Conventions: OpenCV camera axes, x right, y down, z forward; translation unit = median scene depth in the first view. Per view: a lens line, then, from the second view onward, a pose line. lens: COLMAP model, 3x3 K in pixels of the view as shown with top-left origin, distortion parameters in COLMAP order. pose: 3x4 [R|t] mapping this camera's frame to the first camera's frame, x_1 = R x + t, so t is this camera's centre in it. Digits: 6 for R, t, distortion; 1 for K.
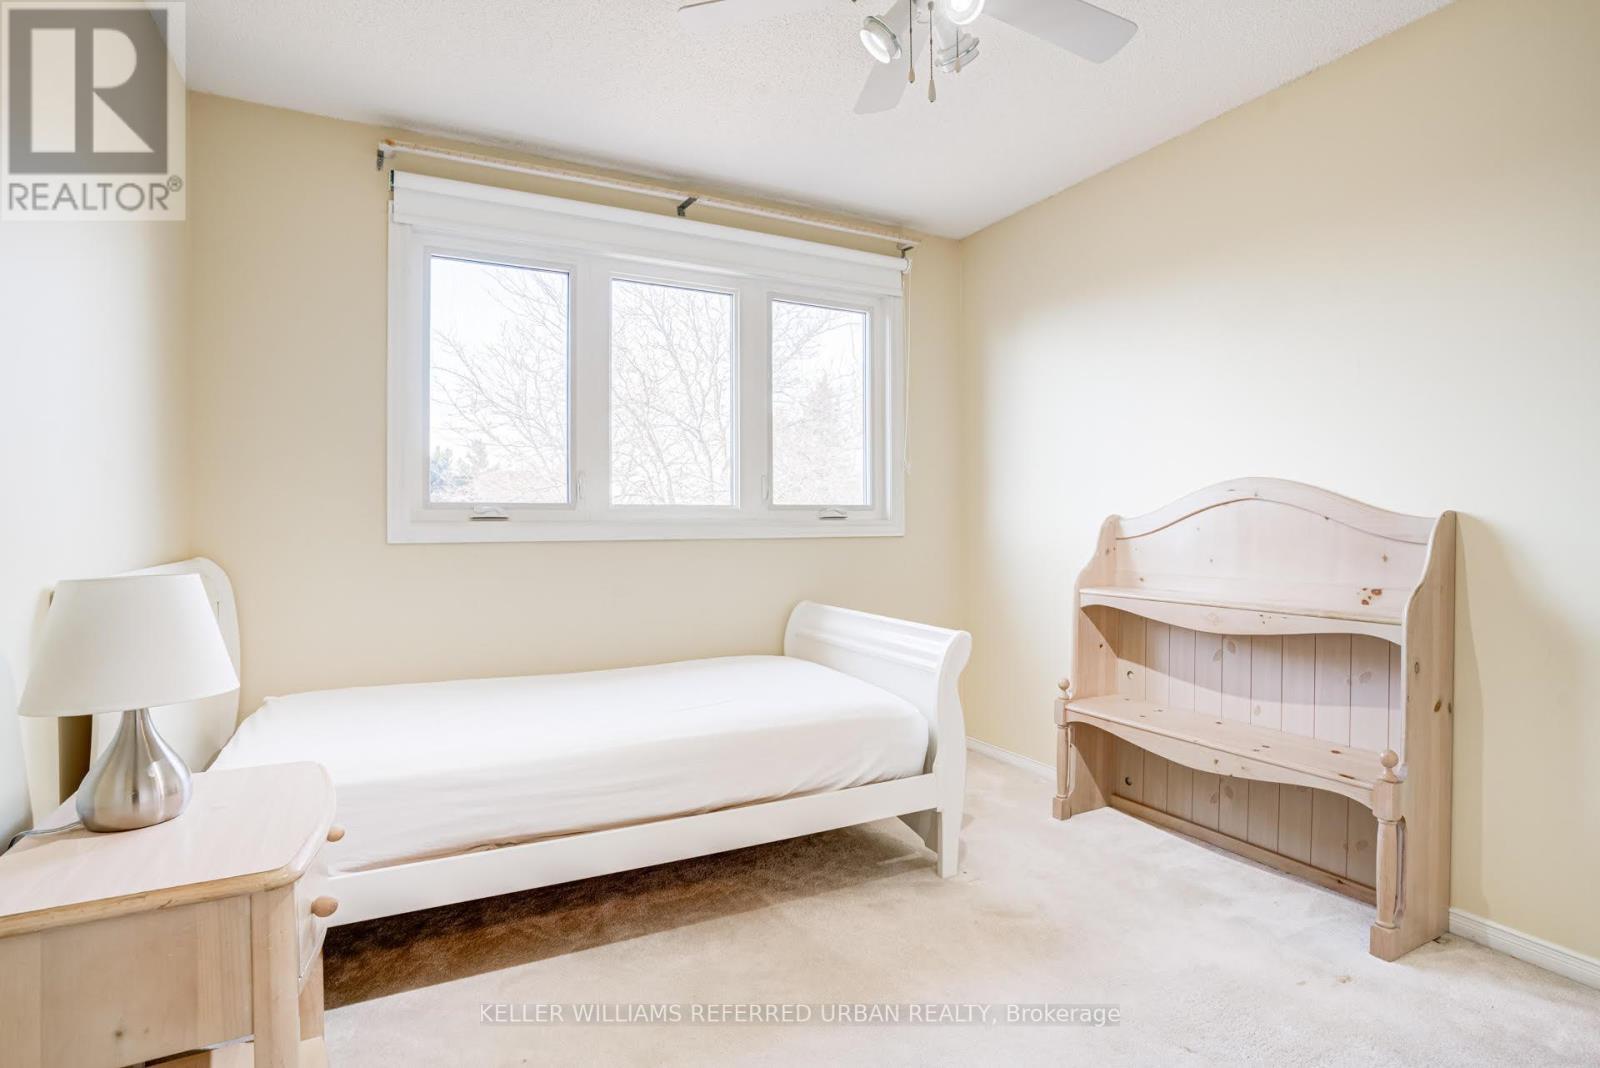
lens RADIAL K [[799.4, 0, 795.1], [0, 799.4, 521.8], [0, 0, 1]] dist [-0.041437, 0.000899]
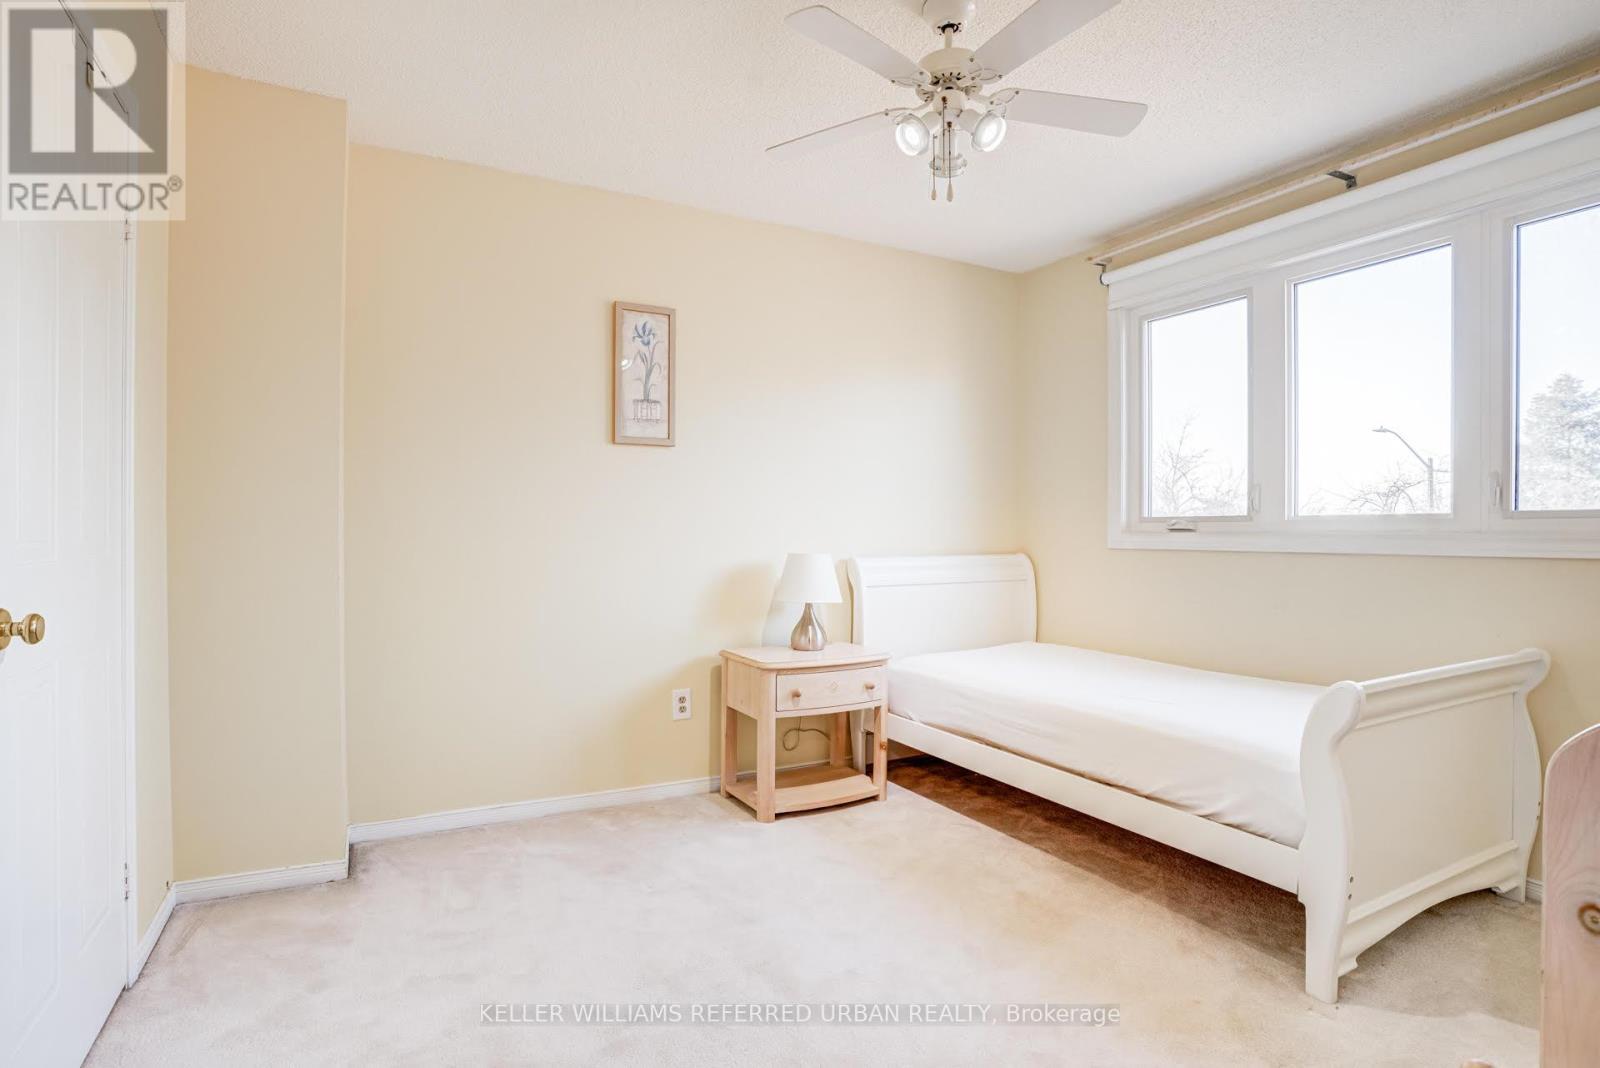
lens RADIAL K [[799.4, 0, 793.6], [0, 799.4, 539.1], [0, 0, 1]] dist [-0.041437, 0.000899]
pose [[0.027123, 0.013068, -0.999547, 0.936989], [-0.006488, 0.999896, 0.012896, -0.002366], [0.999611, 0.006135, 0.027205, 0.473998]]
